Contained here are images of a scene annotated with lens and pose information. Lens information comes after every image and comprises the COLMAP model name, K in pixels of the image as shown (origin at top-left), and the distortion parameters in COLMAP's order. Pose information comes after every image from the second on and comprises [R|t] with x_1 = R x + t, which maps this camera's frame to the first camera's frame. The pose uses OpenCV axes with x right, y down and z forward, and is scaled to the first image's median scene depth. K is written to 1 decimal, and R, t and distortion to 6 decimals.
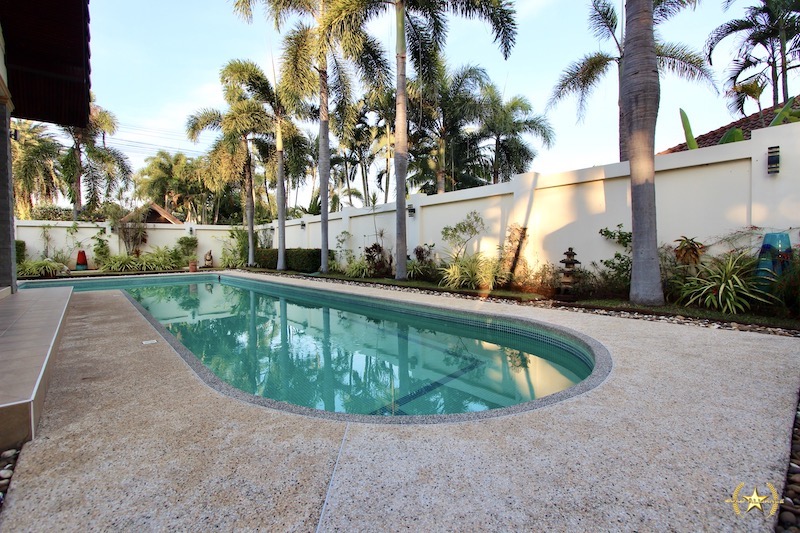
lens RADIAL K [[367.5, 0, 404.9], [0, 367.5, 247.2], [0, 0, 1]] dist [-0.001163, -0.000108]
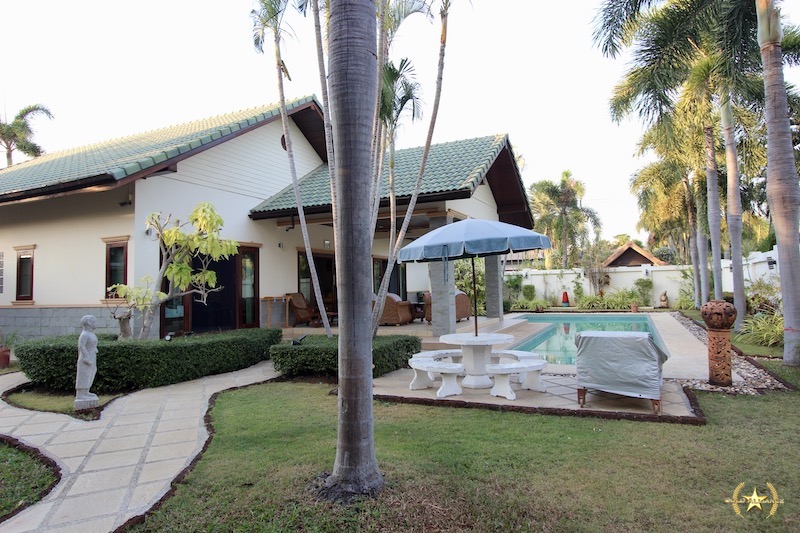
lens RADIAL K [[494.3, 0, 402.9], [0, 494.3, 253.7], [0, 0, 1]] dist [0.000932, 0.000897]
pose [[0.403219, -0.057799, -0.913276, 0.489432], [0.022657, 0.998328, -0.053179, -0.043852], [0.914823, 0.000750, 0.403855, -0.237112]]
